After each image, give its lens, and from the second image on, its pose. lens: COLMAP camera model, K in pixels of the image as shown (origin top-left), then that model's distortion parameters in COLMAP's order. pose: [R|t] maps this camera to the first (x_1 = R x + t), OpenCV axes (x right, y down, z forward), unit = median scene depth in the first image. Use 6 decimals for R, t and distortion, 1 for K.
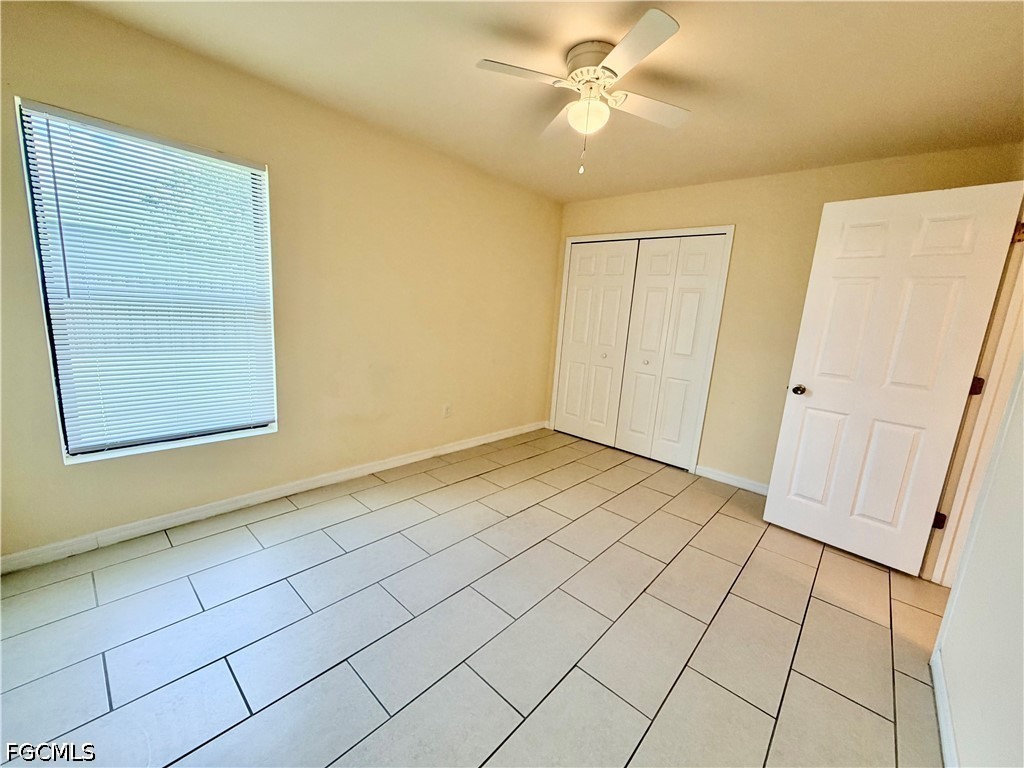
lens RADIAL K [[411.6, 0, 512.5], [0, 411.6, 385.2], [0, 0, 1]] dist [0.001818, -0.000101]
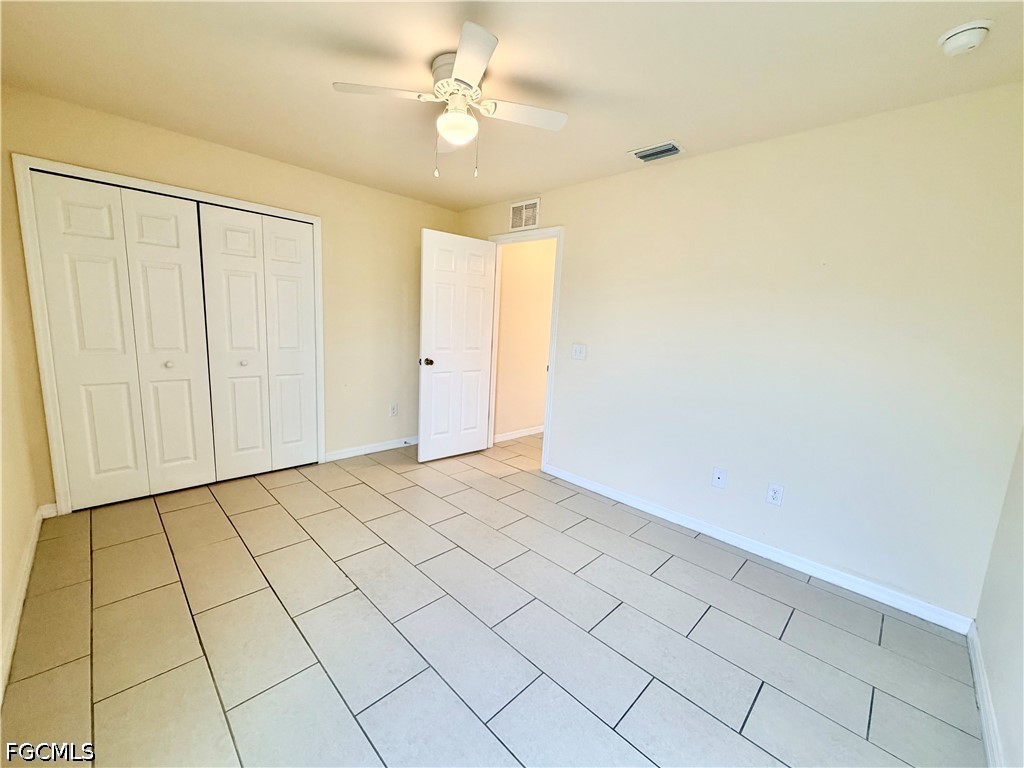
lens RADIAL K [[411.6, 0, 507.7], [0, 411.6, 384.9], [0, 0, 1]] dist [0.001818, -0.000101]
pose [[0.049036, -0.222815, 0.973627, -0.533988], [0.133337, 0.967534, 0.214706, -0.140887], [-0.989857, 0.119293, 0.077153, 0.503892]]
